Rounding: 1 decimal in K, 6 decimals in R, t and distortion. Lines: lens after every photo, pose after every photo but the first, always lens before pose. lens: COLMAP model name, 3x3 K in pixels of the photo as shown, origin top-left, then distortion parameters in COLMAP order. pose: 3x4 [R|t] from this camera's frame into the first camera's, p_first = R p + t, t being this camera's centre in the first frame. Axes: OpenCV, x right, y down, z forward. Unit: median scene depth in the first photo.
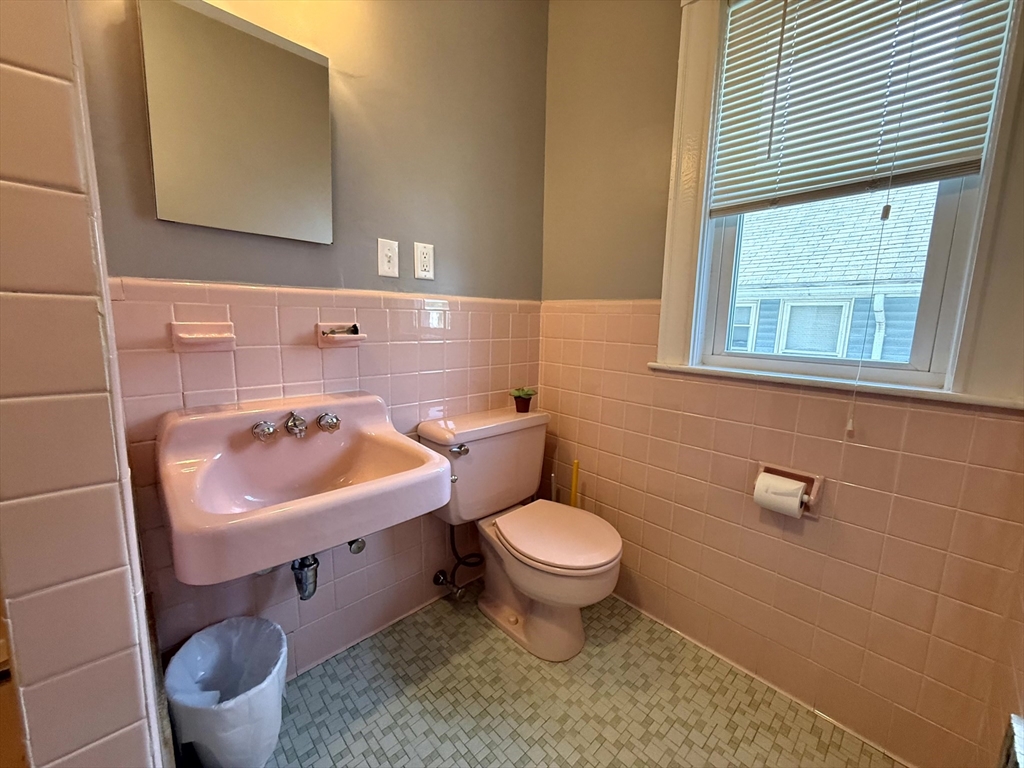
lens RADIAL K [[408.3, 0, 512.8], [0, 408.3, 379.4], [0, 0, 1]] dist [0.001236, -0.000904]
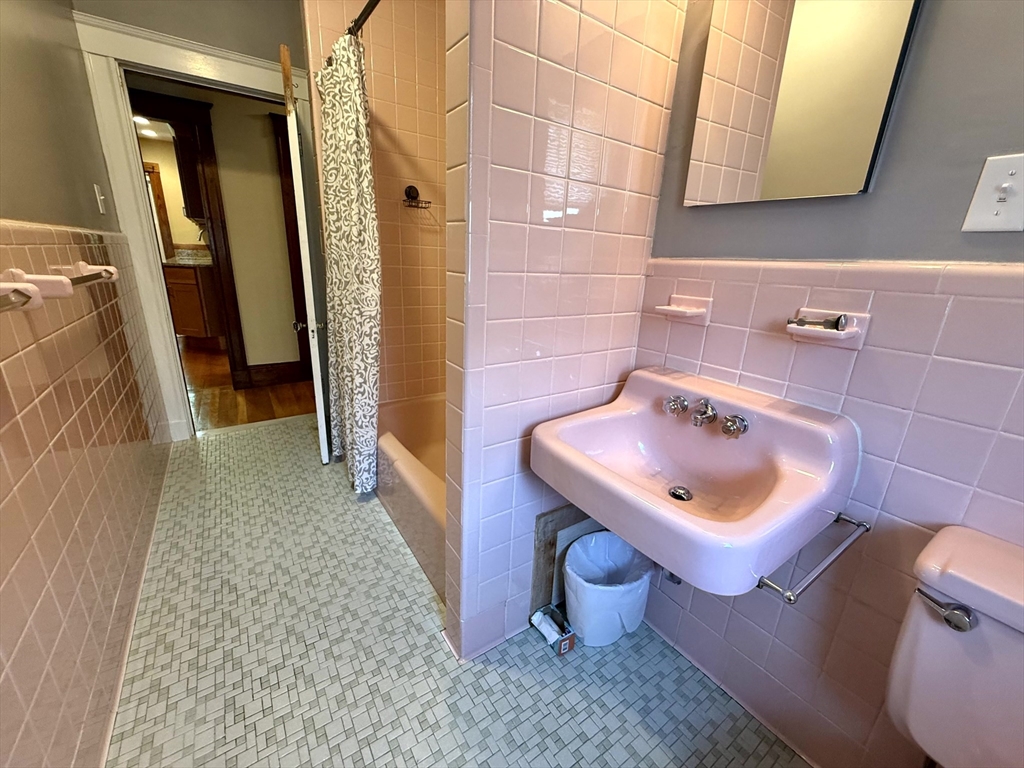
lens RADIAL K [[408.3, 0, 514.5], [0, 408.3, 386.0], [0, 0, 1]] dist [0.001236, -0.000904]
pose [[-0.148171, 0.263923, -0.953095, 0.342233], [-0.195540, 0.936888, 0.289835, -0.112322], [0.969438, 0.229314, -0.087212, 0.551149]]
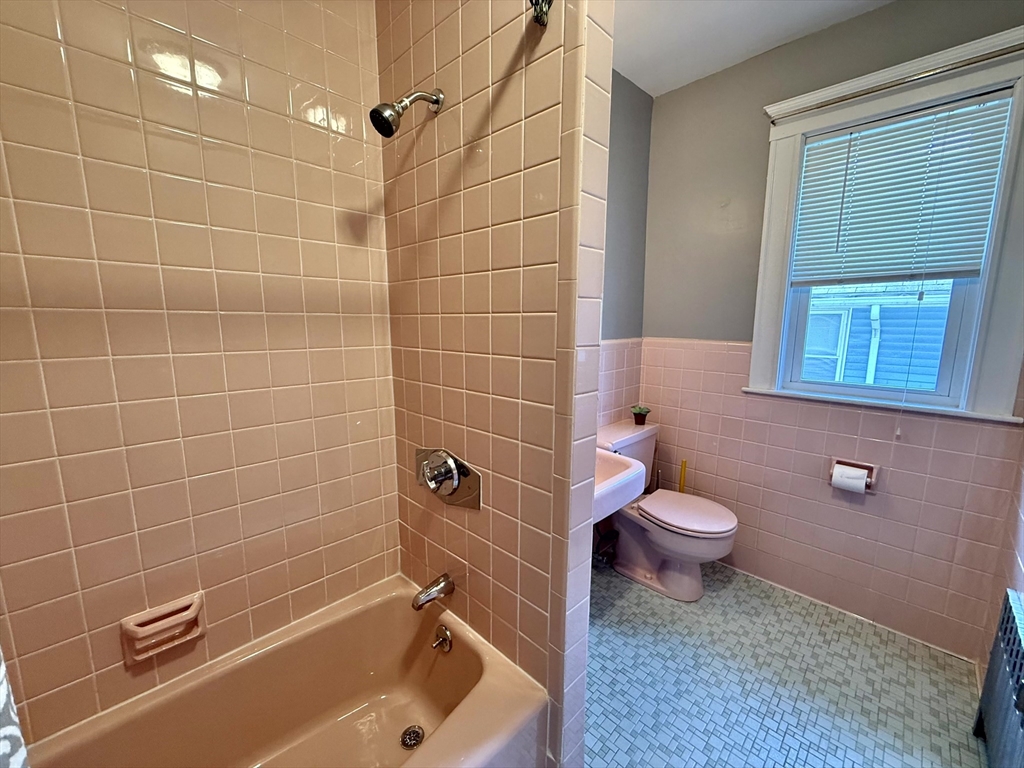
lens RADIAL K [[408.3, 0, 511.6], [0, 408.3, 381.7], [0, 0, 1]] dist [0.001236, -0.000904]
pose [[0.999373, -0.024674, 0.025403, -0.547176], [0.024523, 0.999680, 0.006215, -0.100561], [-0.025548, -0.005588, 0.999658, -0.411782]]
